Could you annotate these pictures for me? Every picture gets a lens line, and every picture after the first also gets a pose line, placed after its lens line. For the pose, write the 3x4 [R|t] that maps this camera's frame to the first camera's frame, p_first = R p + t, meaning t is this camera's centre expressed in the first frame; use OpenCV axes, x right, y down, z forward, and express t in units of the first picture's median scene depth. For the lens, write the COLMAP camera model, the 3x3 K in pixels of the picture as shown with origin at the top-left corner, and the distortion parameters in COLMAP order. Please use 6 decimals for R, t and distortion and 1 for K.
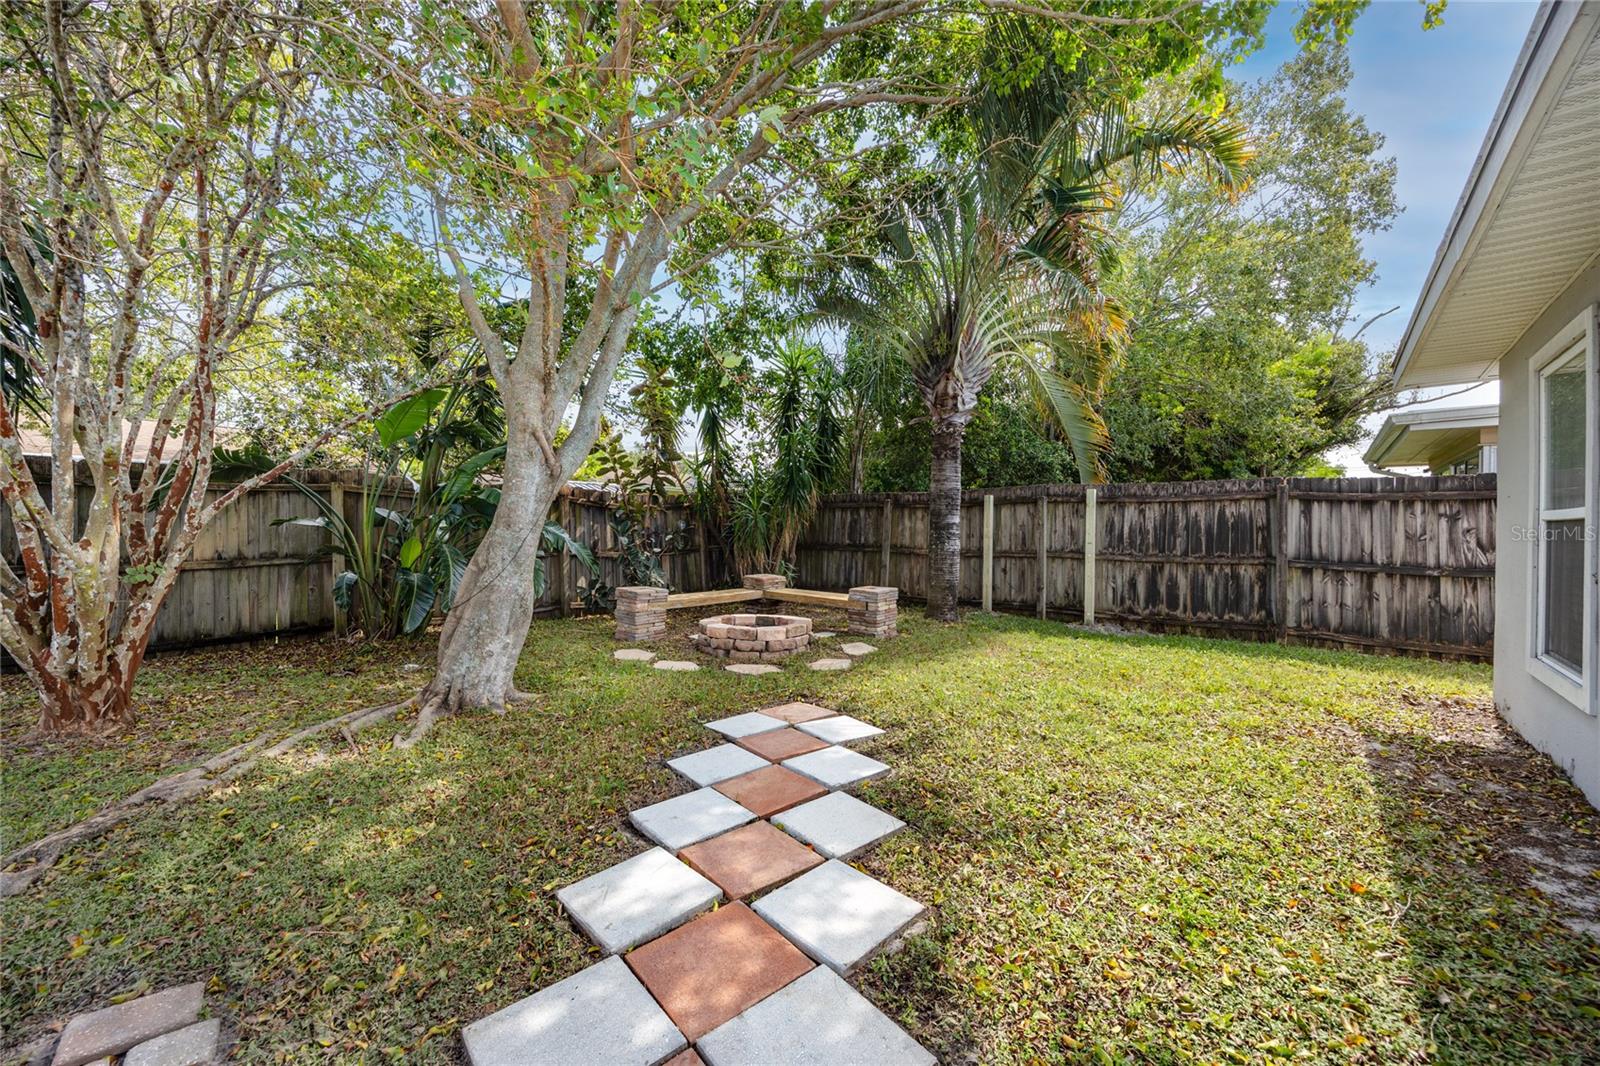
lens RADIAL K [[610.0, 0, 801.0], [0, 610.0, 539.8], [0, 0, 1]] dist [-0.003807, 0.000044]
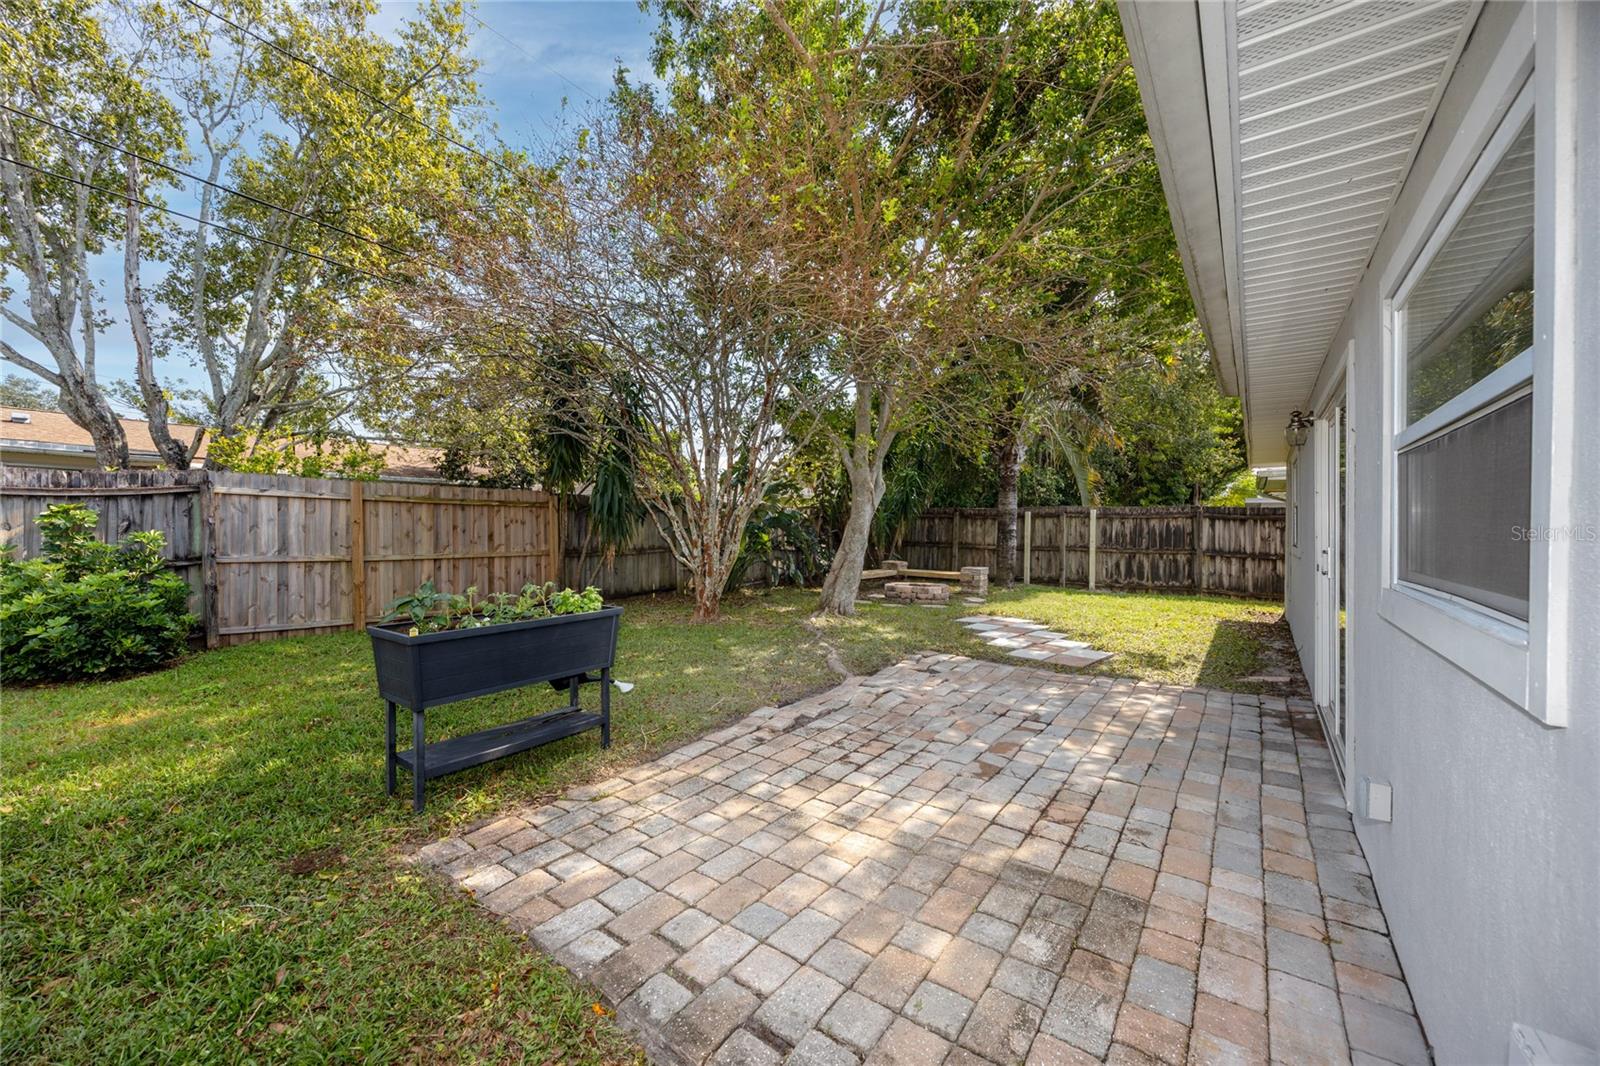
lens RADIAL K [[610.0, 0, 796.8], [0, 610.0, 530.1], [0, 0, 1]] dist [-0.003807, 0.000044]
pose [[0.998012, 0.003753, 0.062914, -0.484748], [-0.003056, 0.999933, -0.011165, -0.005526], [-0.062952, 0.010950, 0.997956, -0.682601]]
